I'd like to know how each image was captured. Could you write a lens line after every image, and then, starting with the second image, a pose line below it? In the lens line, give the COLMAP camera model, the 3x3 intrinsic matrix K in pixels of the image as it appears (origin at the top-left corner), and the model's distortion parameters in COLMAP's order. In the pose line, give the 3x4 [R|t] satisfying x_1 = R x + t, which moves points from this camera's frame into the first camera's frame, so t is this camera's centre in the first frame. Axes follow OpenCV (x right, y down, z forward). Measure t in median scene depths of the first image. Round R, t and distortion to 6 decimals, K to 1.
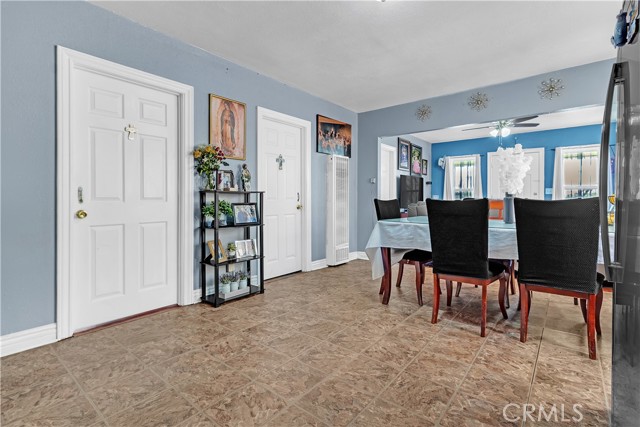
lens RADIAL K [[311.5, 0, 328.6], [0, 311.5, 200.8], [0, 0, 1]] dist [0.020738, 0.000440]
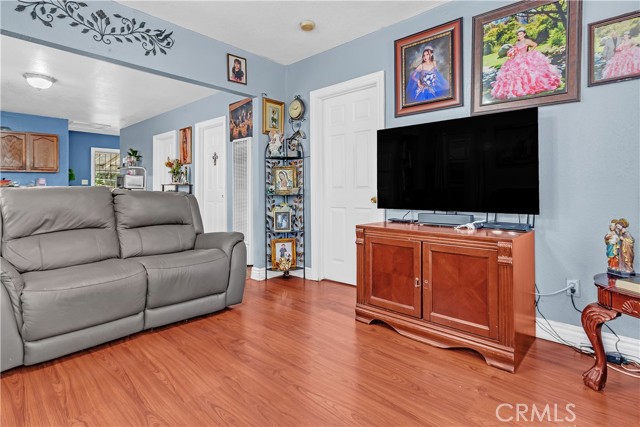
lens RADIAL K [[315.8, 0, 334.9], [0, 315.8, 192.6], [0, 0, 1]] dist [-0.001125, 0.000381]
pose [[-0.044059, 0.005390, -0.999014, 0.997780], [-0.002458, 0.999982, 0.005504, -0.000146], [0.999026, 0.002698, -0.044045, 1.433700]]
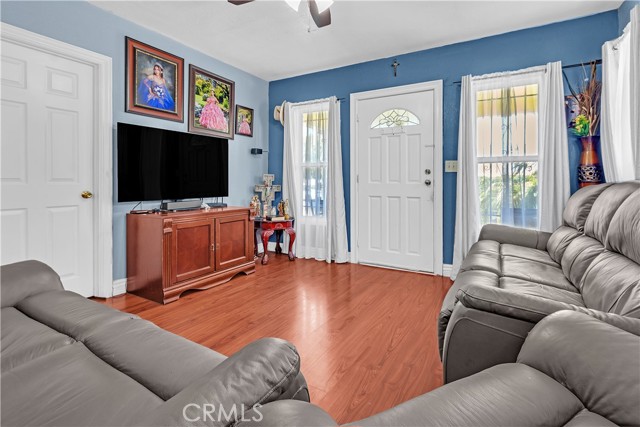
lens RADIAL K [[305.5, 0, 317.1], [0, 305.5, 186.0], [0, 0, 1]] dist [-0.014387, 0.000626]
pose [[0.990551, 0.000825, 0.137143, 0.643974], [-0.002254, 0.999945, 0.010267, -0.004421], [-0.137127, -0.010480, 0.990498, 0.832413]]
